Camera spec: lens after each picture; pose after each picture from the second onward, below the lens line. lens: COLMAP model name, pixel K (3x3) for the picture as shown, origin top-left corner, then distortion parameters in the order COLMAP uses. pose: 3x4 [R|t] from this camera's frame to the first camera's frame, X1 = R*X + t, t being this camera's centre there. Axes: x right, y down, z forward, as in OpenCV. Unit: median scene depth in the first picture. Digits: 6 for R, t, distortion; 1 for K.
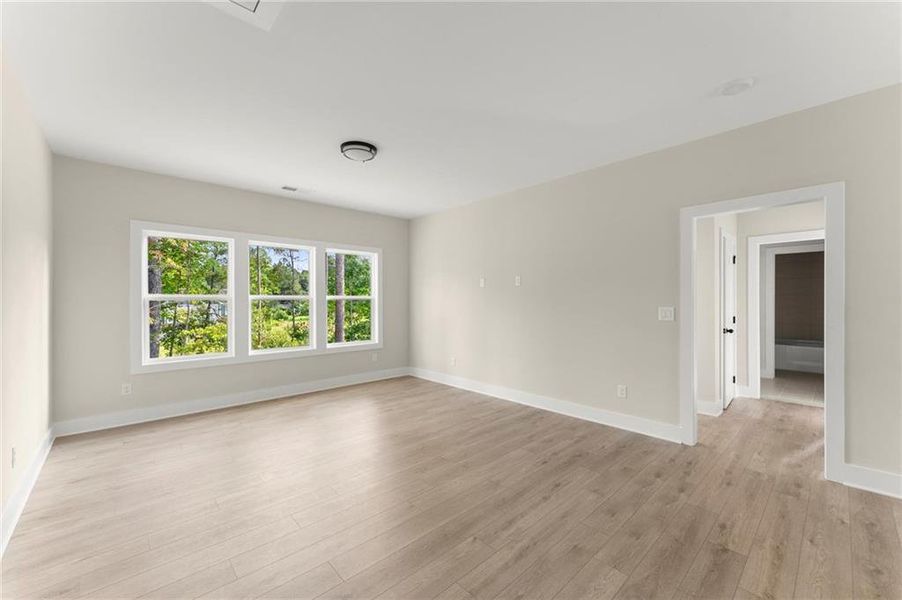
lens RADIAL K [[350.3, 0, 447.8], [0, 350.3, 300.8], [0, 0, 1]] dist [-0.003712, -0.000442]
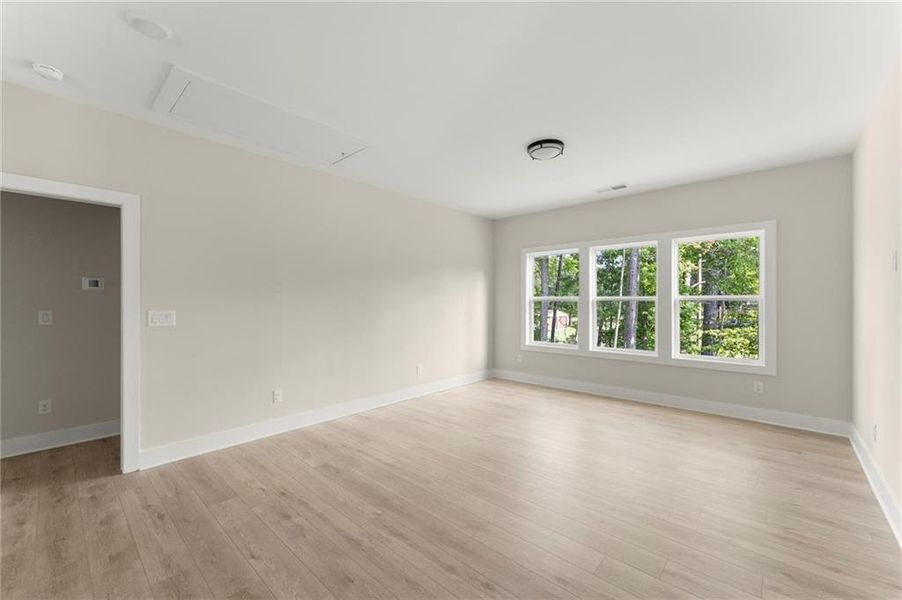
lens RADIAL K [[350.3, 0, 454.0], [0, 350.3, 298.9], [0, 0, 1]] dist [-0.003712, -0.000442]
pose [[0.120196, -0.006334, -0.992730, 0.582690], [0.001765, 0.999979, -0.006167, -0.002657], [0.992749, -0.001011, 0.120205, 0.524434]]
